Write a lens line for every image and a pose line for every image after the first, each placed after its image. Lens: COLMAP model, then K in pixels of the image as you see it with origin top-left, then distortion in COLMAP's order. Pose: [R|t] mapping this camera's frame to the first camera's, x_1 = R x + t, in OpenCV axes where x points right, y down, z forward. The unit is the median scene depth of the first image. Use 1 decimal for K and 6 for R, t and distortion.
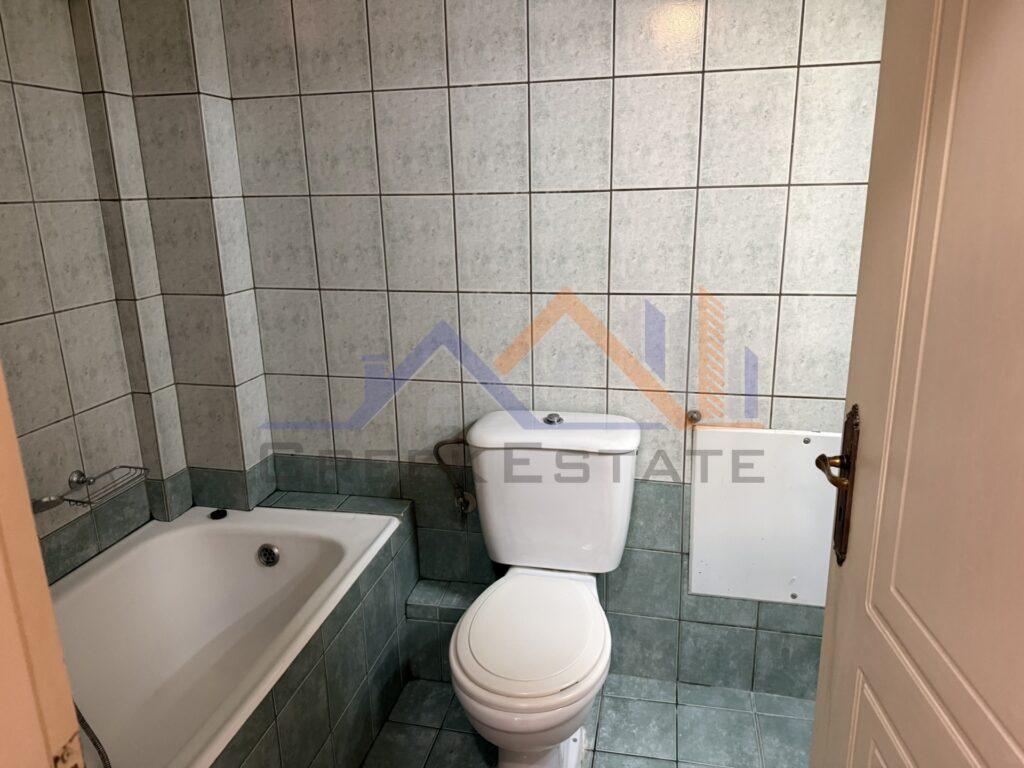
lens RADIAL K [[722.1, 0, 504.9], [0, 722.1, 375.4], [0, 0, 1]] dist [0.027194, -0.037931]
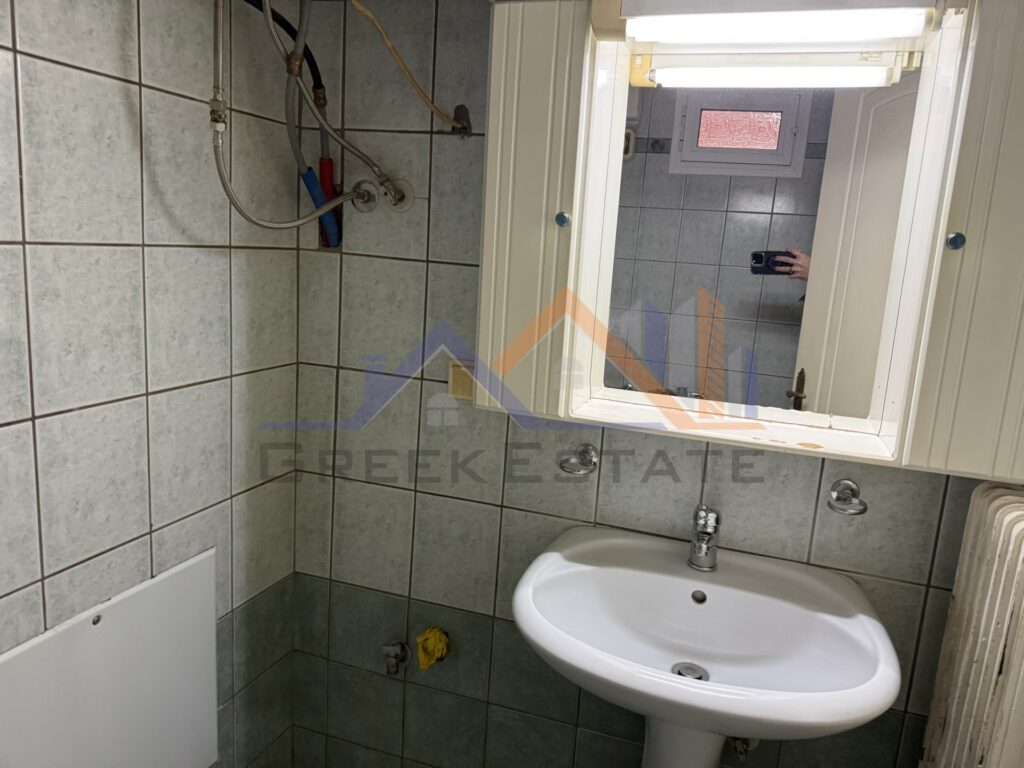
lens RADIAL K [[722.1, 0, 521.3], [0, 722.1, 374.5], [0, 0, 1]] dist [0.027194, -0.037931]
pose [[0.084594, -0.151693, 0.984801, -0.171695], [0.186880, 0.973220, 0.133857, -0.143878], [-0.978734, 0.172717, 0.110677, 0.493424]]
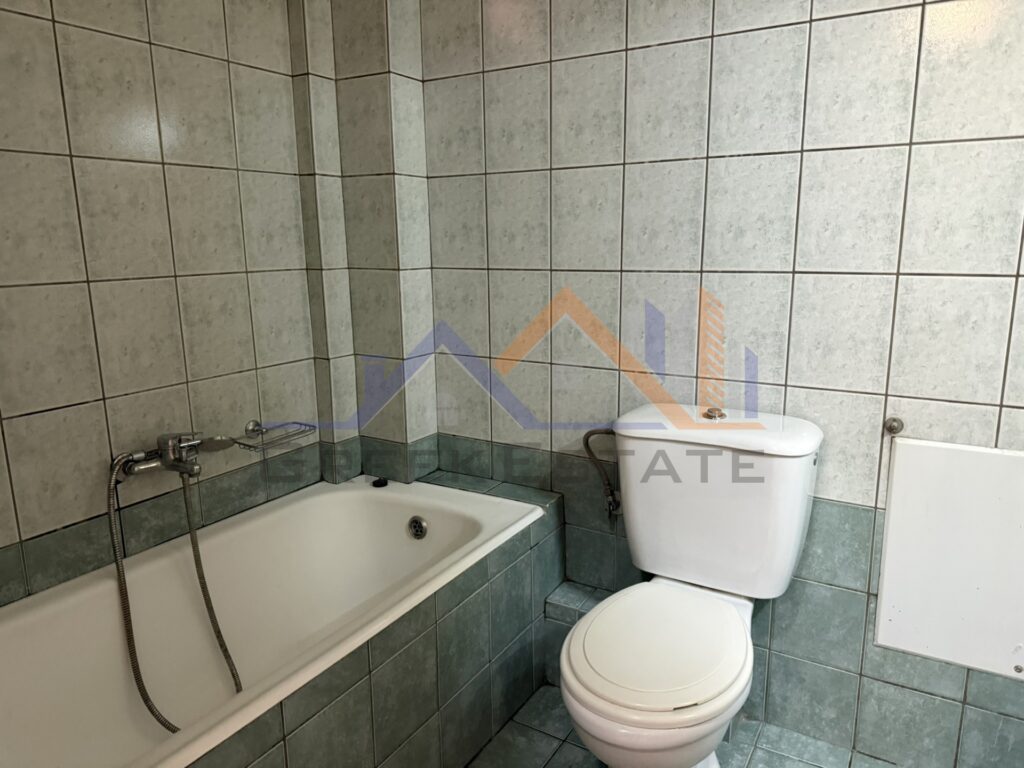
lens RADIAL K [[722.1, 0, 520.3], [0, 722.1, 389.1], [0, 0, 1]] dist [0.027194, -0.037931]
pose [[0.949763, 0.076243, -0.303542, 0.107784], [-0.089401, 0.995554, -0.029671, 0.078646], [0.299930, 0.055318, 0.952356, 0.085475]]
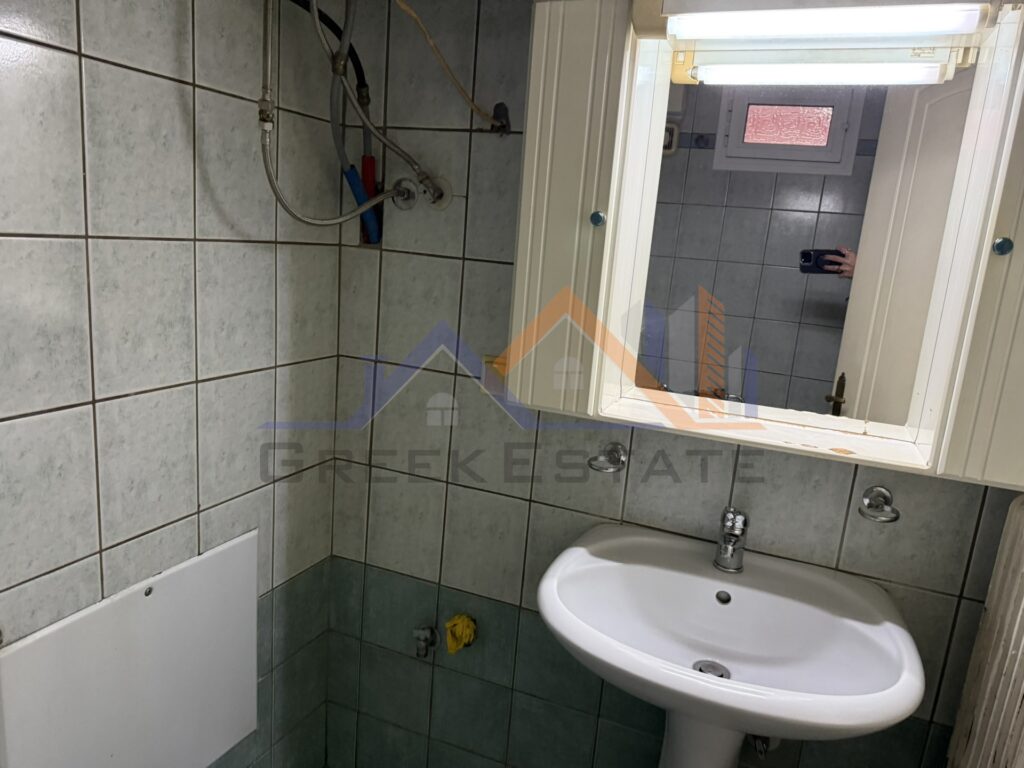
lens RADIAL K [[722.1, 0, 503.6], [0, 722.1, 393.3], [0, 0, 1]] dist [0.027194, -0.037931]
pose [[0.160719, -0.179299, 0.970578, -0.182908], [0.171891, 0.973418, 0.151360, -0.145733], [-0.971917, 0.142507, 0.187267, 0.488239]]
